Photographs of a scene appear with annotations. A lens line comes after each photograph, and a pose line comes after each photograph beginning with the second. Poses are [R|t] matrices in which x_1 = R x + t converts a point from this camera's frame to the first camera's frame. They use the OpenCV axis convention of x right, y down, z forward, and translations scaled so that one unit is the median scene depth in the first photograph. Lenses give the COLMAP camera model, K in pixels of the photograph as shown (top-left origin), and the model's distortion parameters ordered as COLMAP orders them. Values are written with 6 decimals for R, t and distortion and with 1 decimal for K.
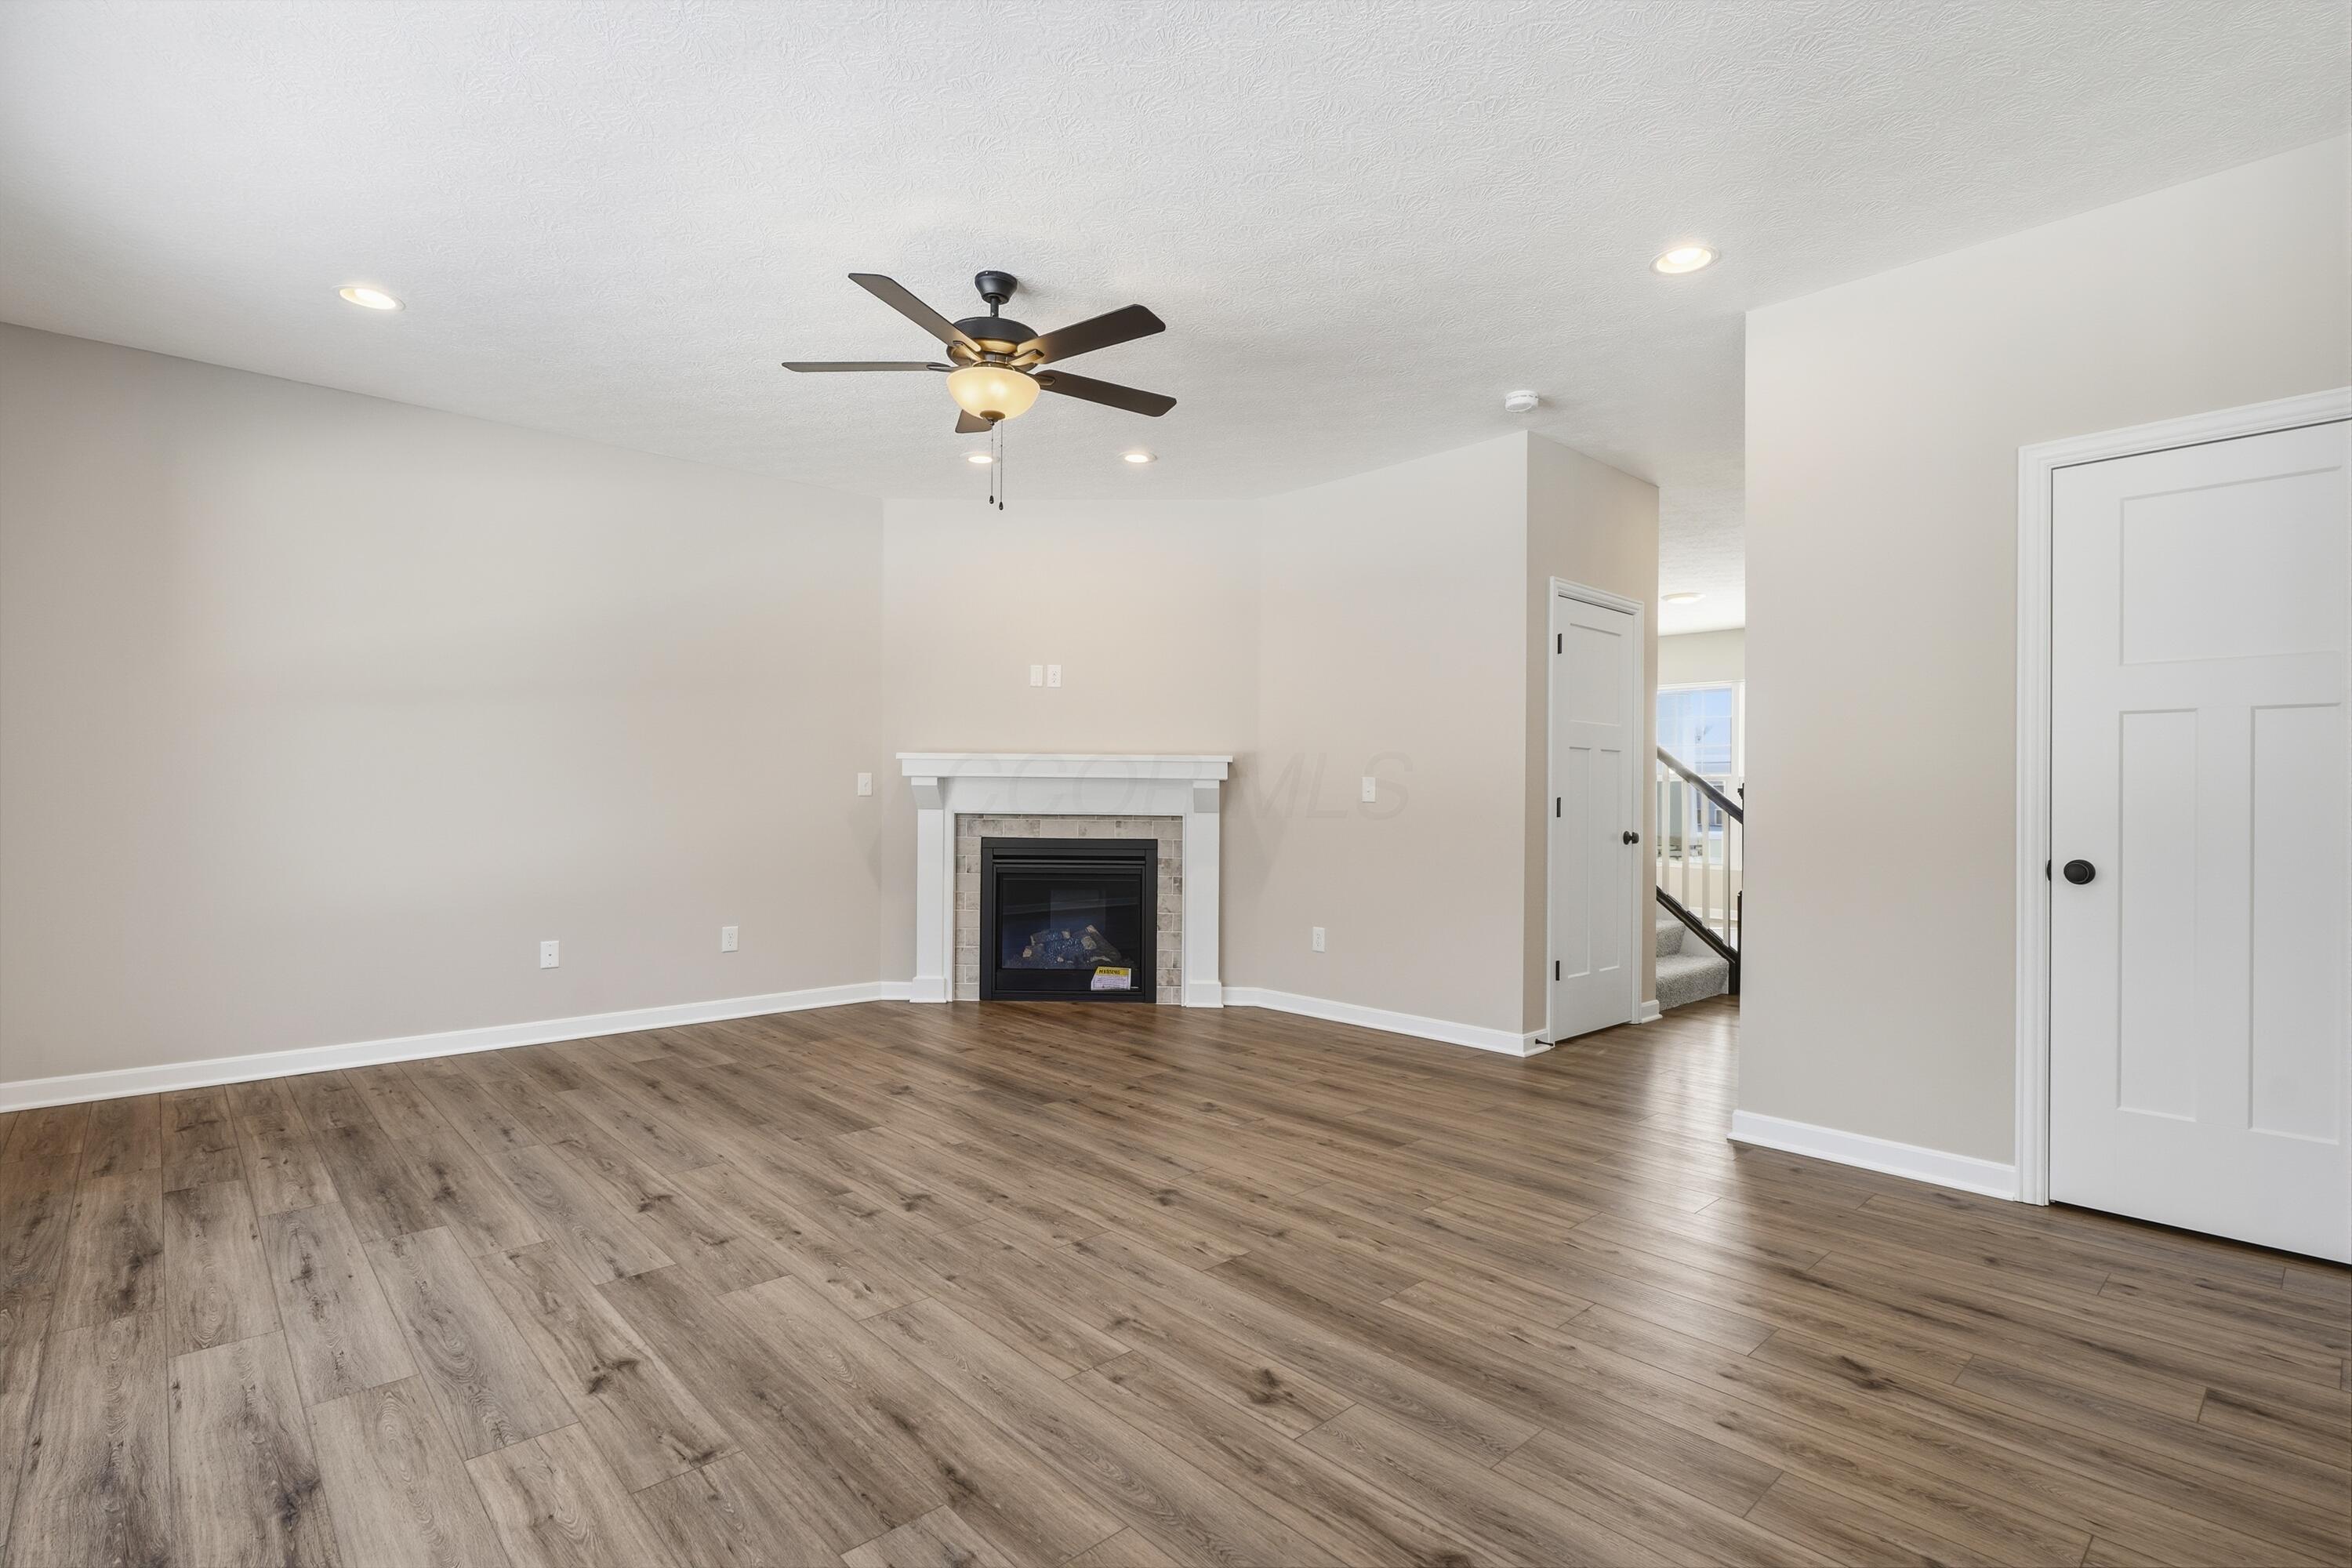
lens RADIAL K [[1116.8, 0, 1182.3], [0, 1116.8, 793.4], [0, 0, 1]] dist [-0.001088, 0.000497]
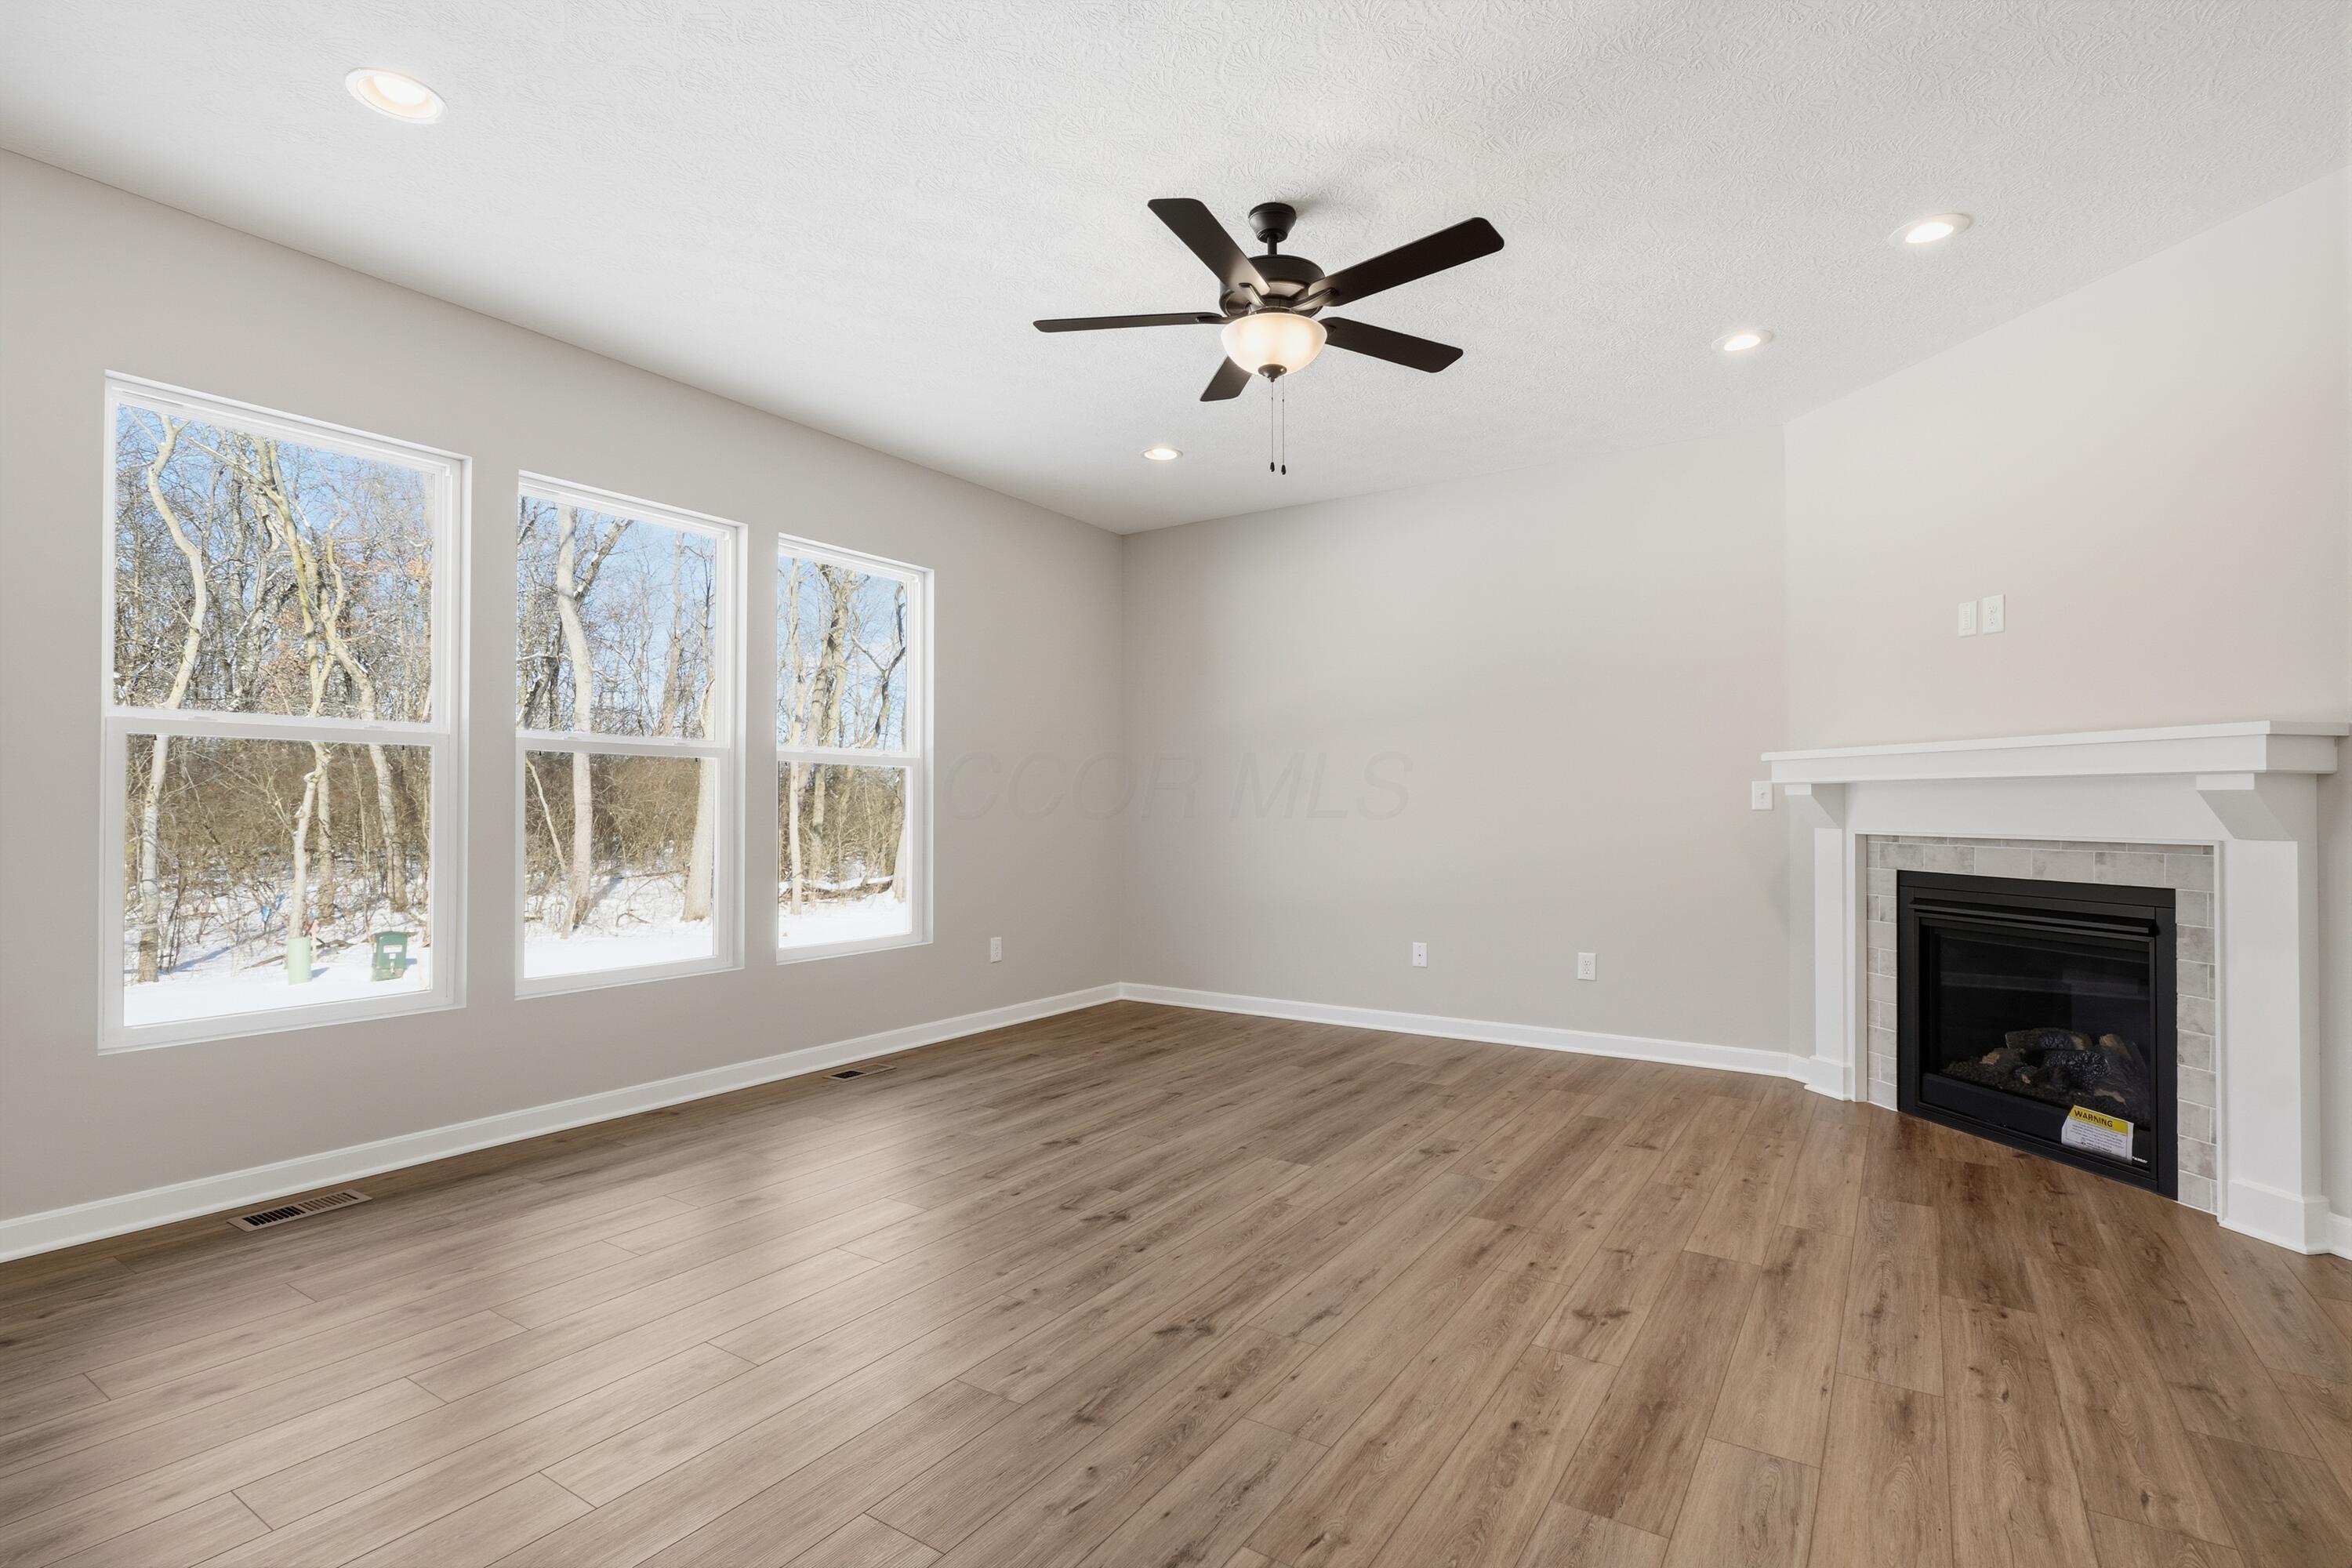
lens RADIAL K [[1116.8, 0, 1182.3], [0, 1116.8, 793.4], [0, 0, 1]] dist [-0.001088, 0.000497]
pose [[0.238734, -0.021354, -0.970850, 0.566709], [0.004125, 0.999771, -0.020975, 0.007930], [0.971076, 0.001003, 0.238768, 0.629338]]
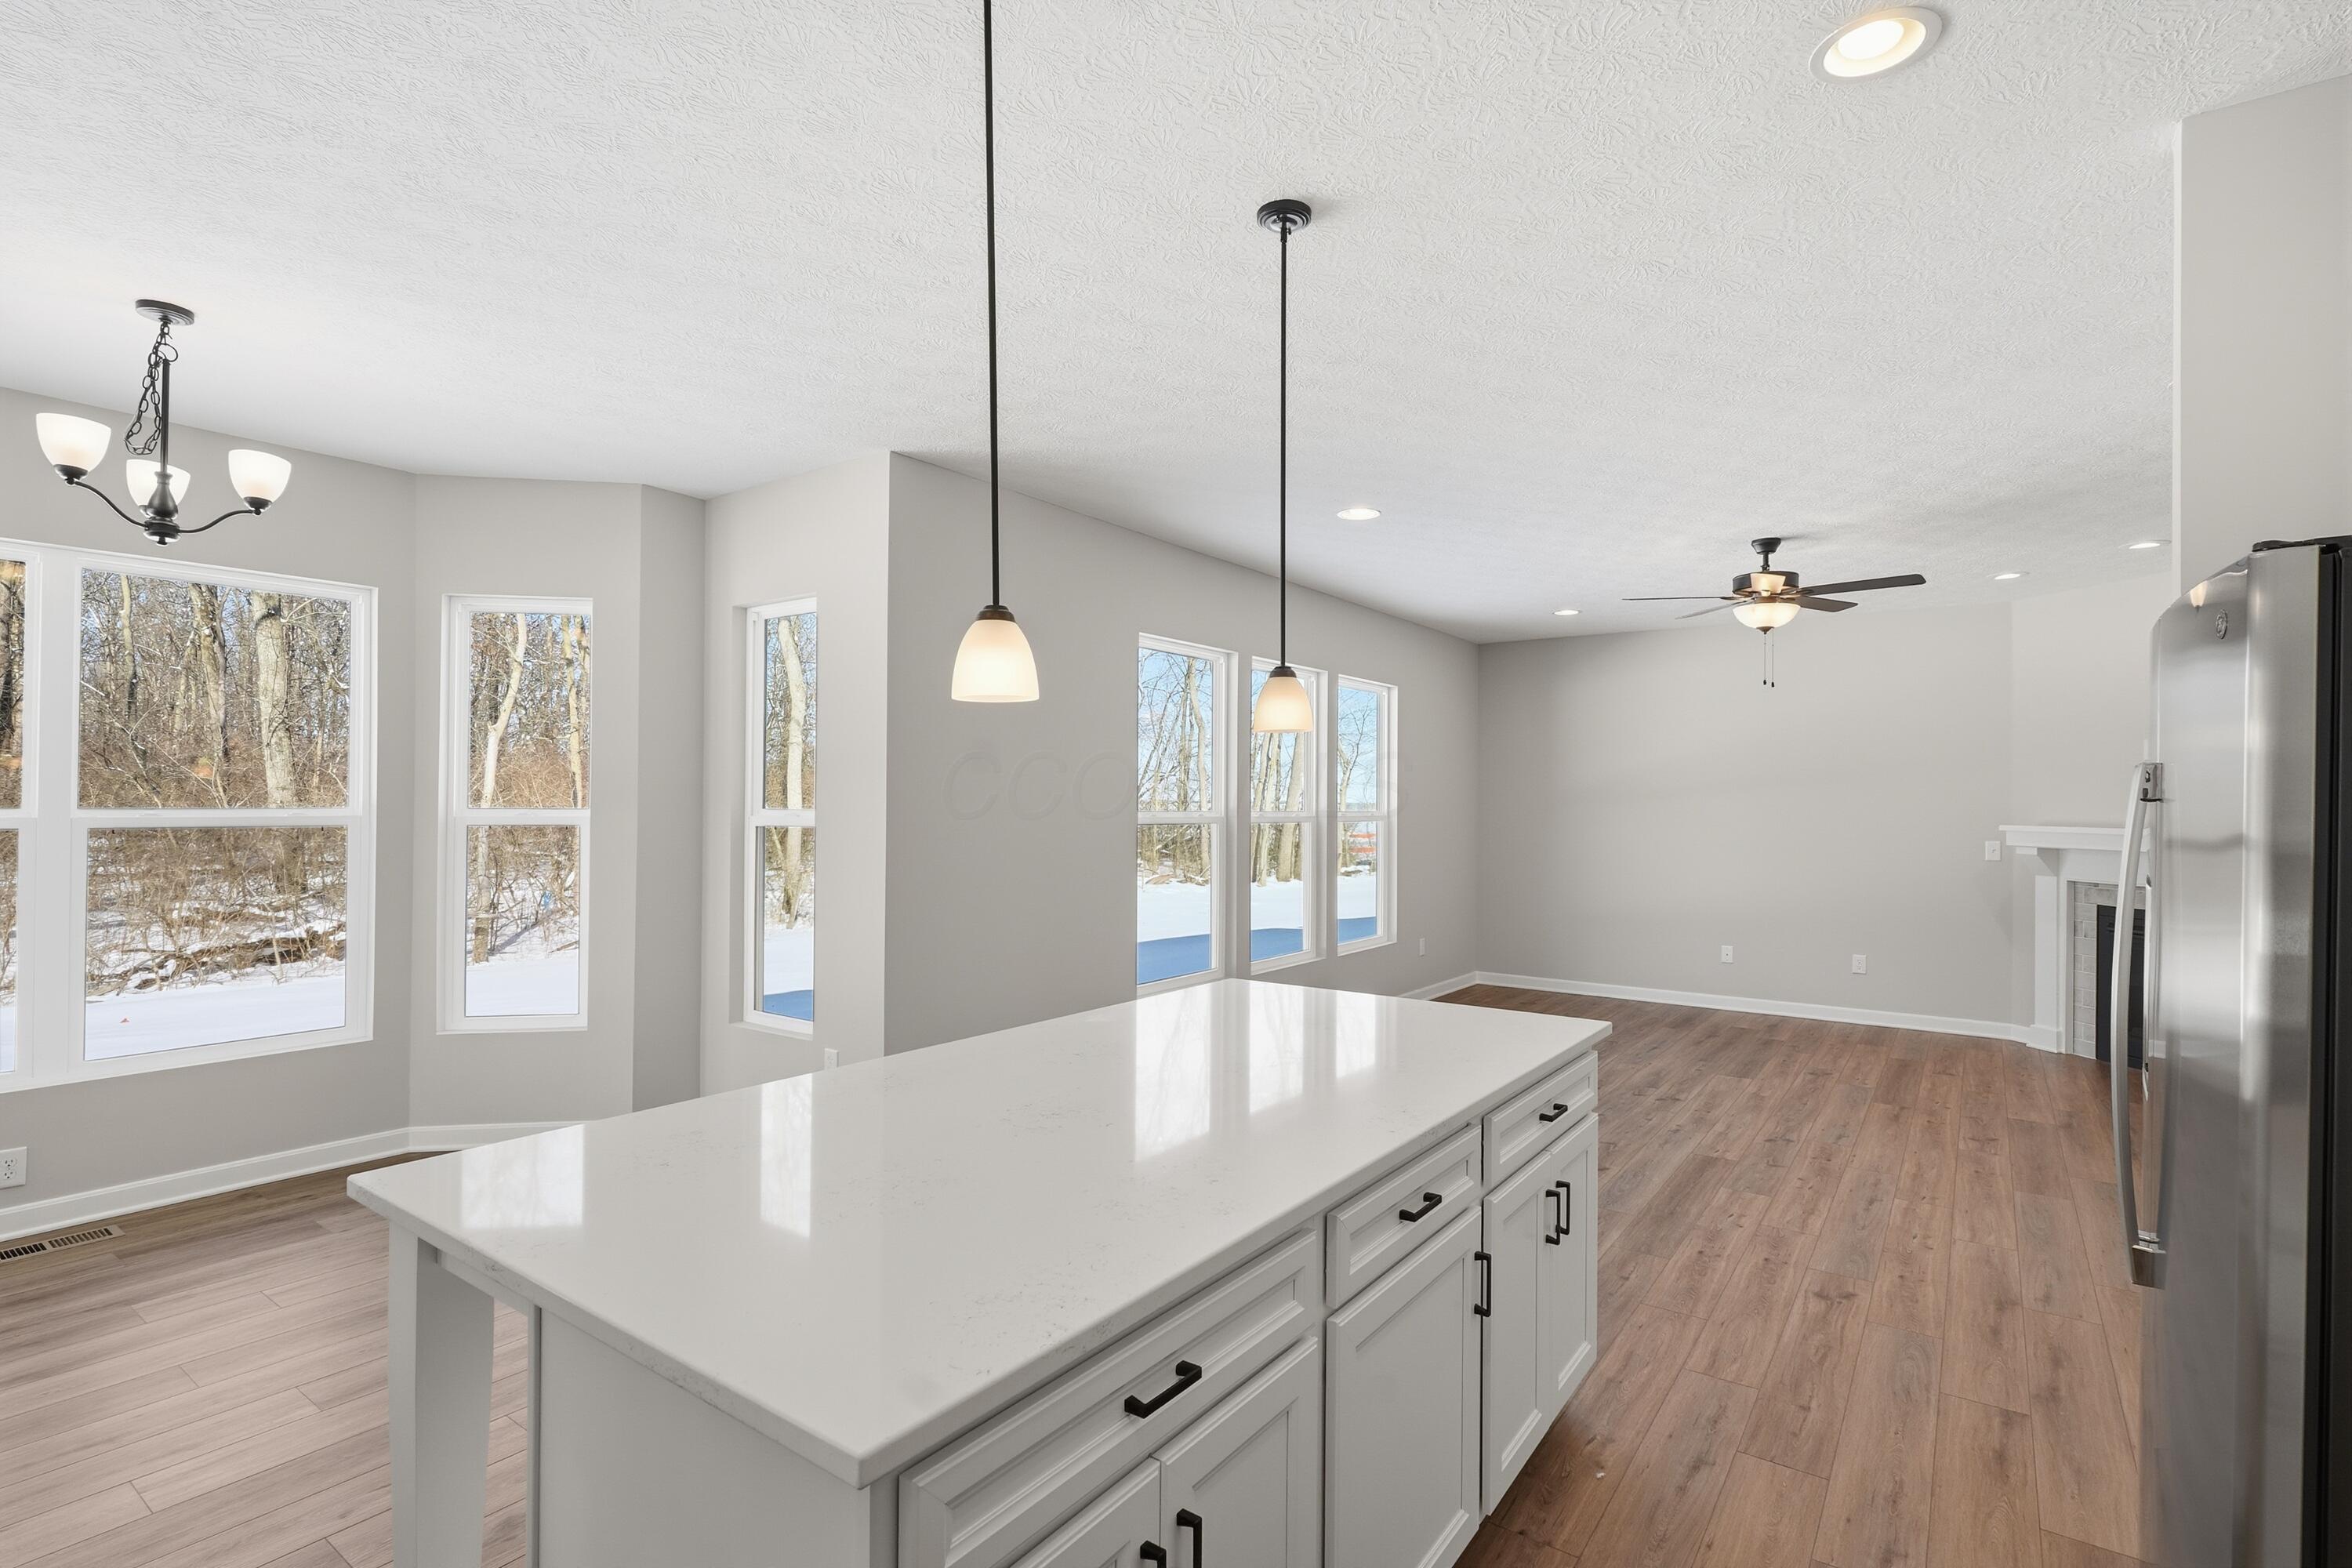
lens RADIAL K [[1116.8, 0, 1182.3], [0, 1116.8, 793.4], [0, 0, 1]] dist [-0.001088, 0.000497]
pose [[0.199106, -0.012369, -0.979900, 1.034970], [-0.005389, 0.999891, -0.013717, -0.071760], [0.979963, 0.008012, 0.199018, -0.092164]]
